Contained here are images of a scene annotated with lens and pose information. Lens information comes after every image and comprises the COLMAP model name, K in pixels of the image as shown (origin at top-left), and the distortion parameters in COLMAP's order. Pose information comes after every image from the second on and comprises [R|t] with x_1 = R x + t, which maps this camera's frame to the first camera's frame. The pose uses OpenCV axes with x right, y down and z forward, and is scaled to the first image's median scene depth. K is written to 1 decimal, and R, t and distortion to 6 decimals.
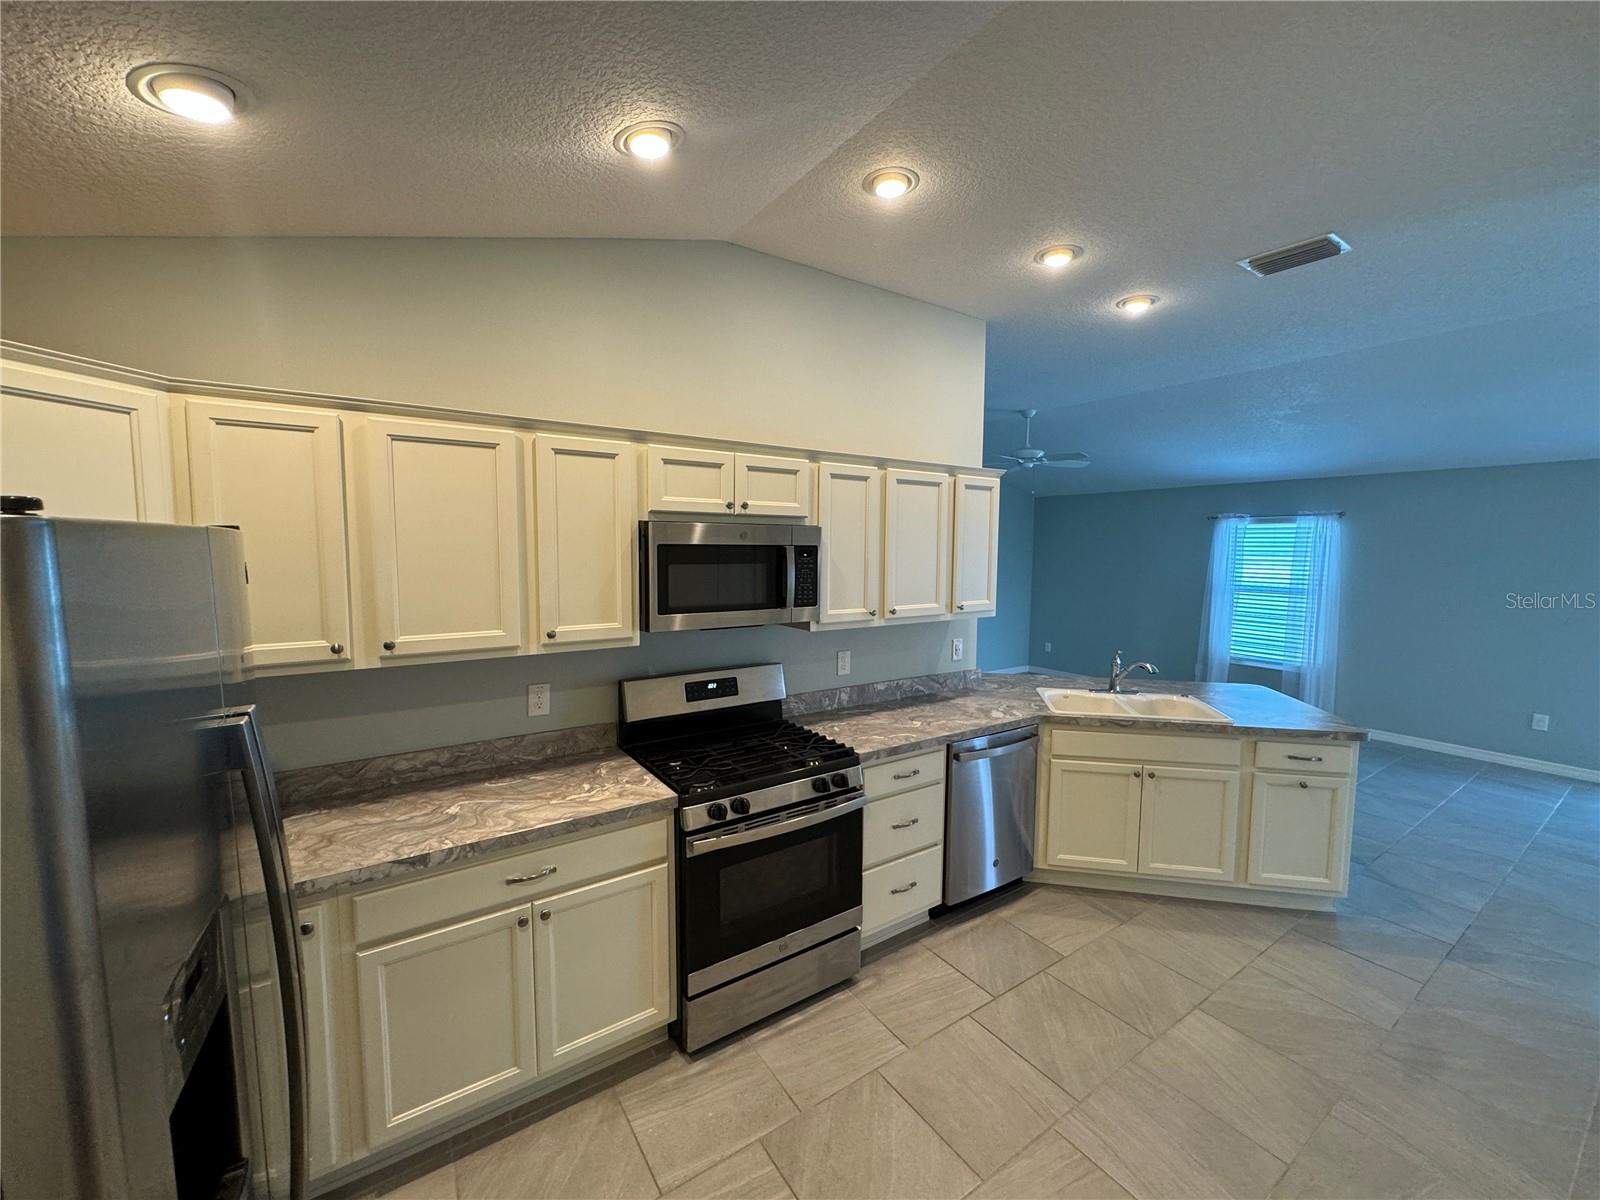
lens RADIAL K [[636.7, 0, 793.6], [0, 636.7, 608.5], [0, 0, 1]] dist [-0.001227, -0.000262]
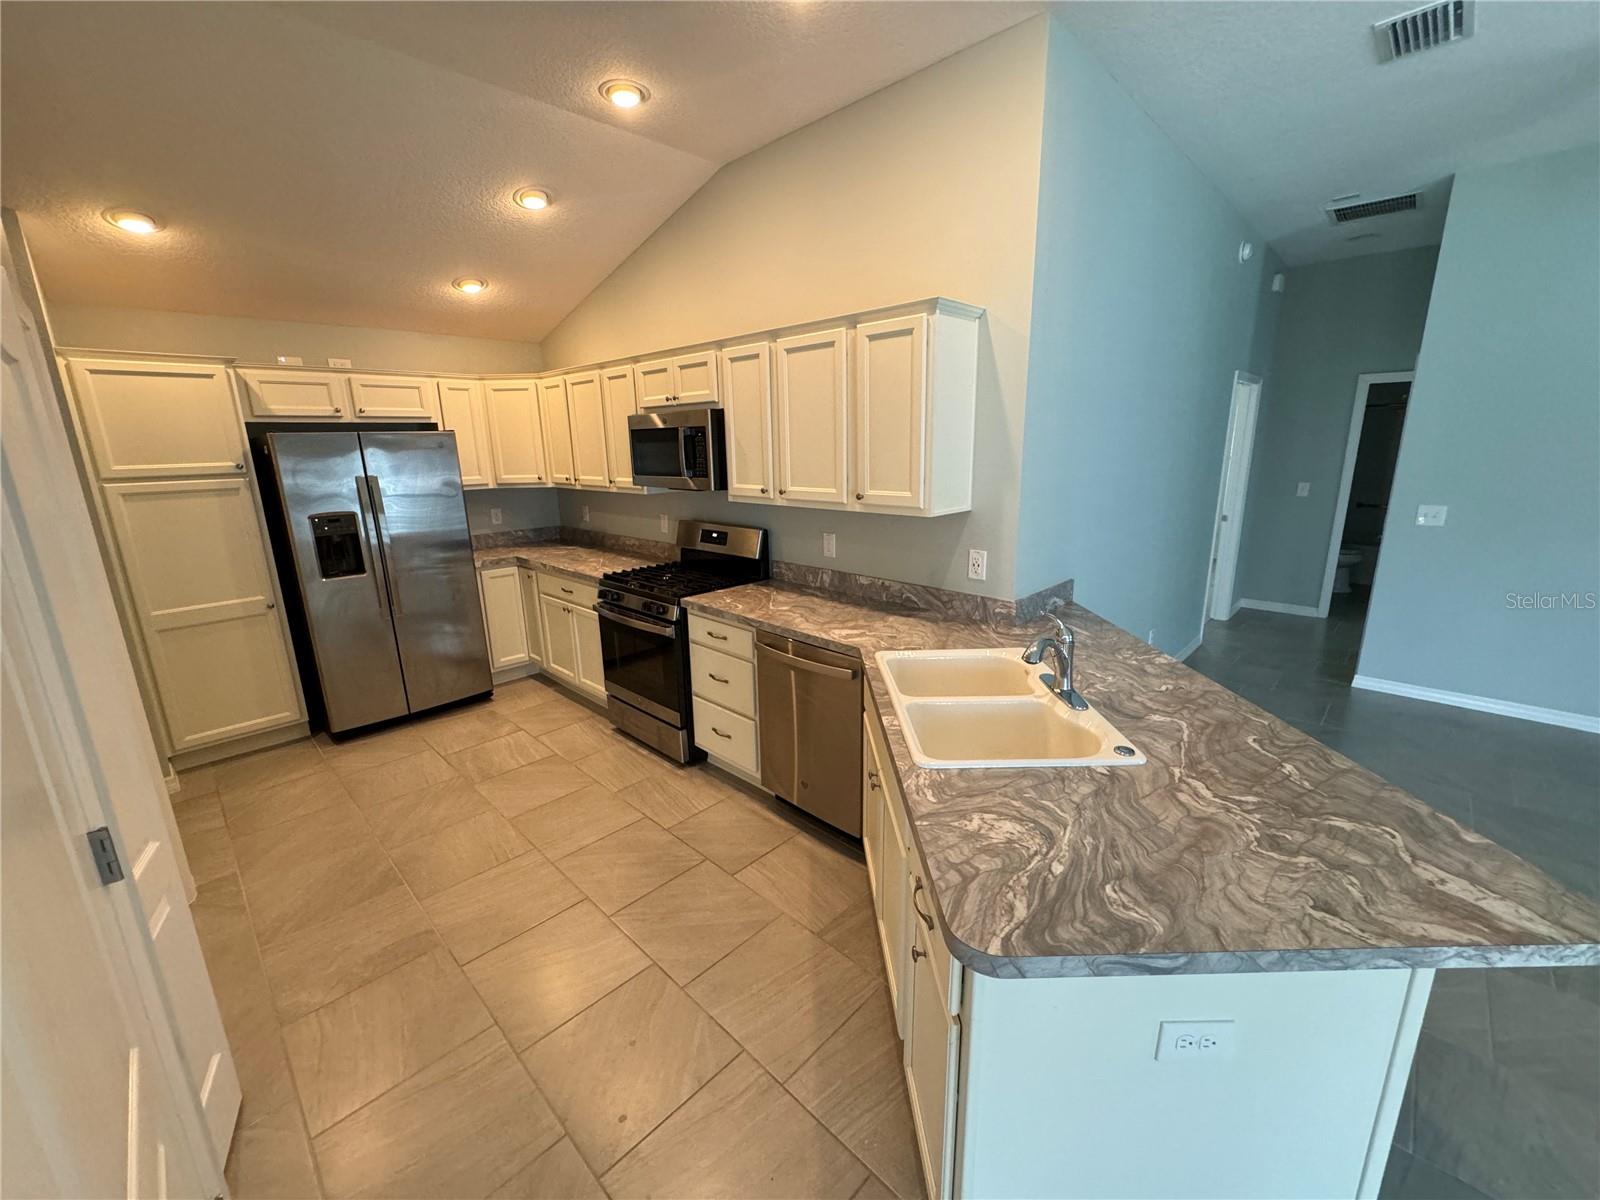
lens RADIAL K [[636.7, 0, 798.1], [0, 636.7, 606.0], [0, 0, 1]] dist [-0.001227, -0.000262]
pose [[0.199785, 0.237842, -0.950535, 1.169574], [-0.065010, 0.971173, 0.229342, -0.051912], [0.977681, 0.015975, 0.209488, 0.844077]]
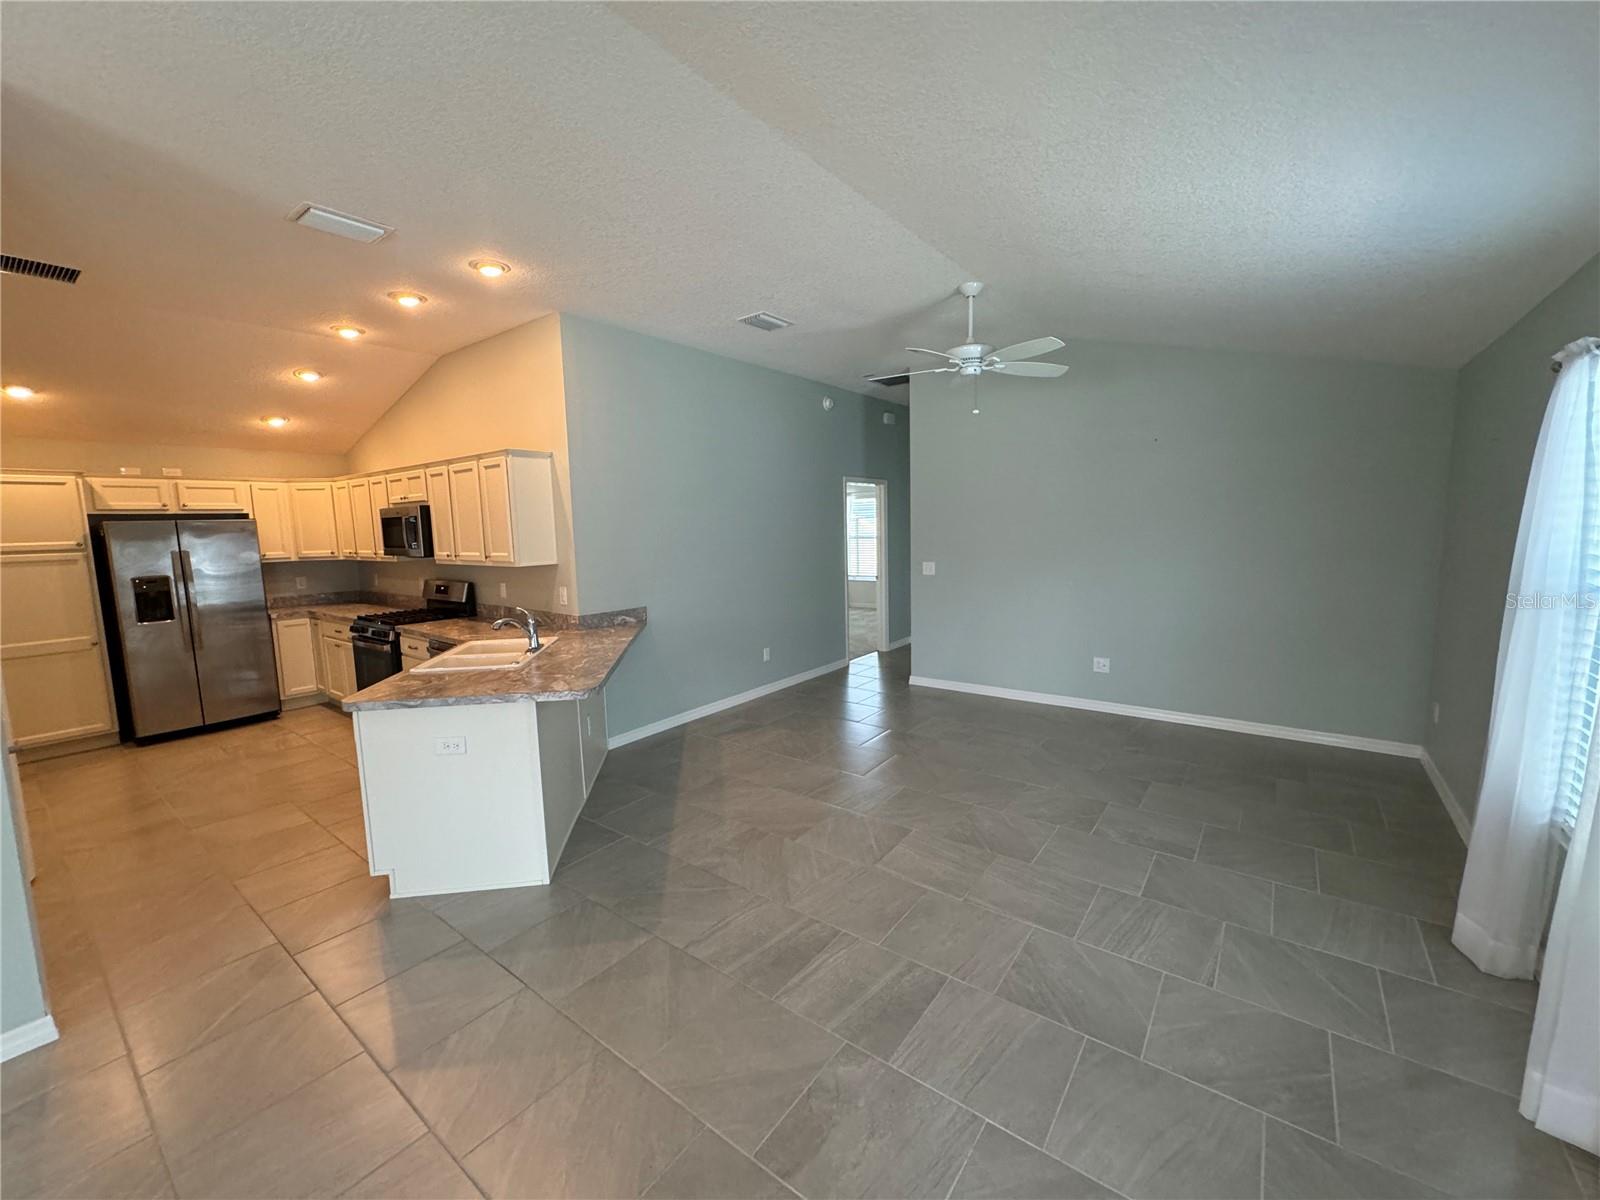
lens RADIAL K [[636.7, 0, 791.0], [0, 636.7, 604.1], [0, 0, 1]] dist [-0.001227, -0.000262]
pose [[0.316341, 0.108767, -0.942390, 1.972422], [-0.055601, 0.993823, 0.096039, -0.075360], [0.947015, 0.022017, 0.320435, 1.318887]]
